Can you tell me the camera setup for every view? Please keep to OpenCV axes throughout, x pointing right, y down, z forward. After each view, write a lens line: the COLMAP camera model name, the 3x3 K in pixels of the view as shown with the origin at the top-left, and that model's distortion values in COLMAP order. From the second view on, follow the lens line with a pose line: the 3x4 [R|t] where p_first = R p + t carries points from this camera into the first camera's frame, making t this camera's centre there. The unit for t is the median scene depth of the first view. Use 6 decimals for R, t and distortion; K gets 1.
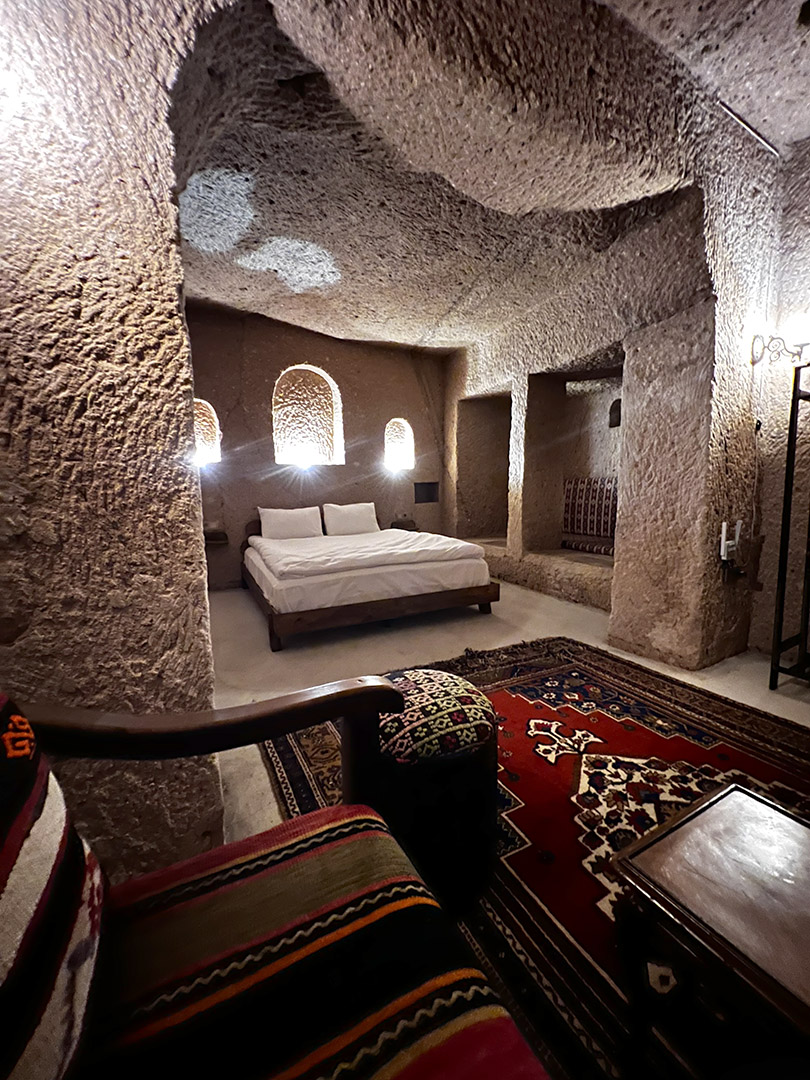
lens RADIAL K [[430.2, 0, 405.6], [0, 430.2, 538.5], [0, 0, 1]] dist [0.001455, 0.000132]
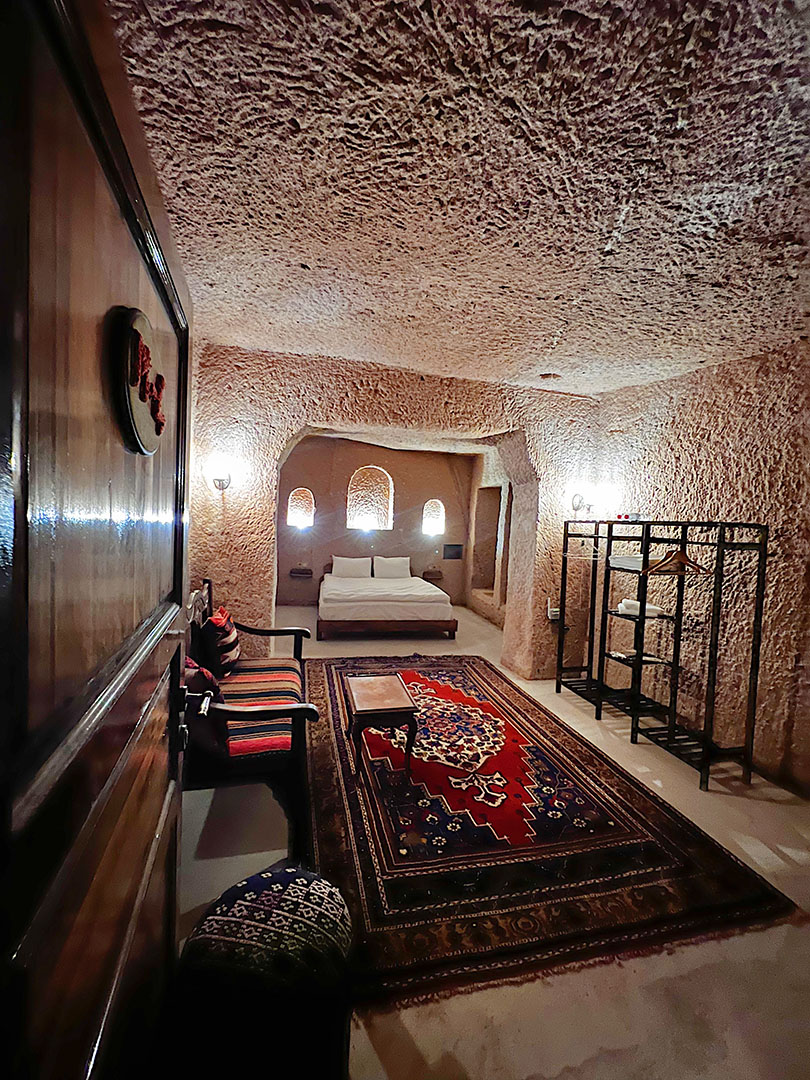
lens RADIAL K [[430.2, 0, 405.1], [0, 430.2, 540.4], [0, 0, 1]] dist [0.001455, 0.000132]
pose [[0.964115, 0.075193, -0.254614, 0.509980], [-0.093724, 0.993701, -0.061433, -0.091410], [0.248391, 0.083092, 0.965089, -0.756529]]
